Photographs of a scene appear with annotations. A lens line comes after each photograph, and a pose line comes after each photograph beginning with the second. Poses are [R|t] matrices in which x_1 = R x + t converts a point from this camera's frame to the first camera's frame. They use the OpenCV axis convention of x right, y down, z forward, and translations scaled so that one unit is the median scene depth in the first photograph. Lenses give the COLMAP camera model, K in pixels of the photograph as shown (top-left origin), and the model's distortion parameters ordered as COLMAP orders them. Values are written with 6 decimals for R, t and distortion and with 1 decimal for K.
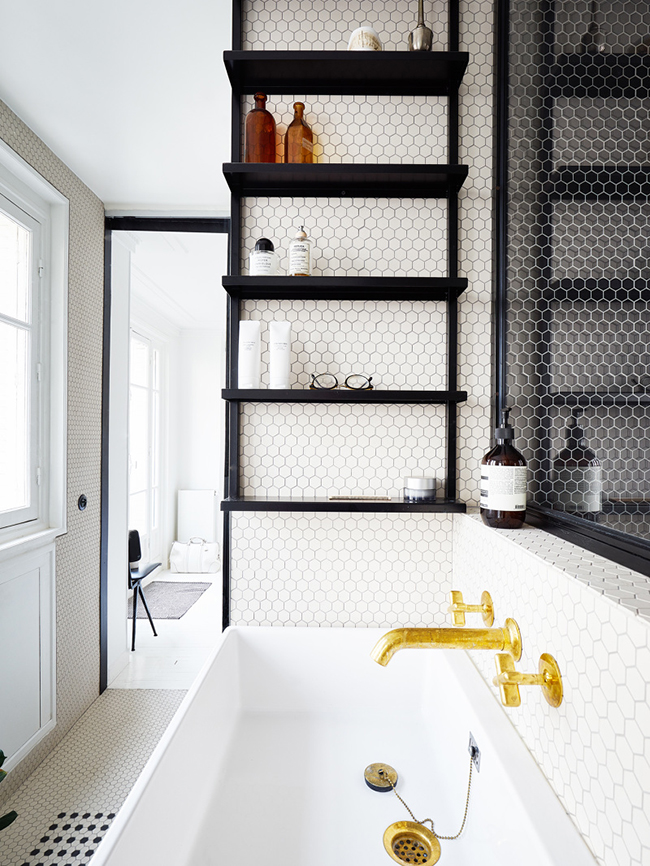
lens RADIAL K [[453.9, 0, 329.4], [0, 453.9, 434.2], [0, 0, 1]] dist [-0.000495, 0.002370]
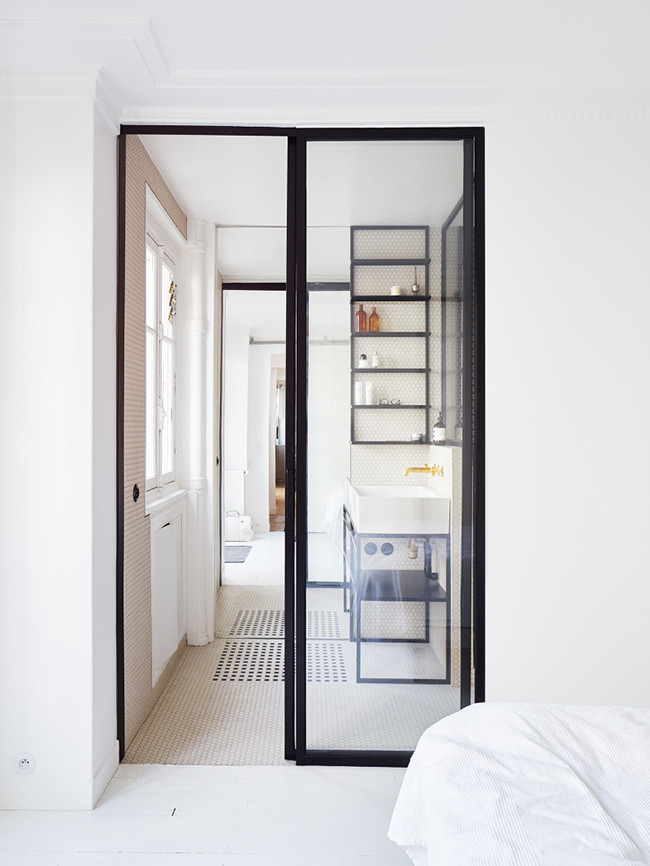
lens RADIAL K [[678.7, 0, 285.3], [0, 678.7, 422.1], [0, 0, 1]] dist [0.002095, 0.015300]
pose [[0.999446, -0.010038, -0.031737, -0.508508], [0.010157, 0.999942, 0.003619, -0.003519], [0.031699, -0.003939, 0.999490, -3.415871]]
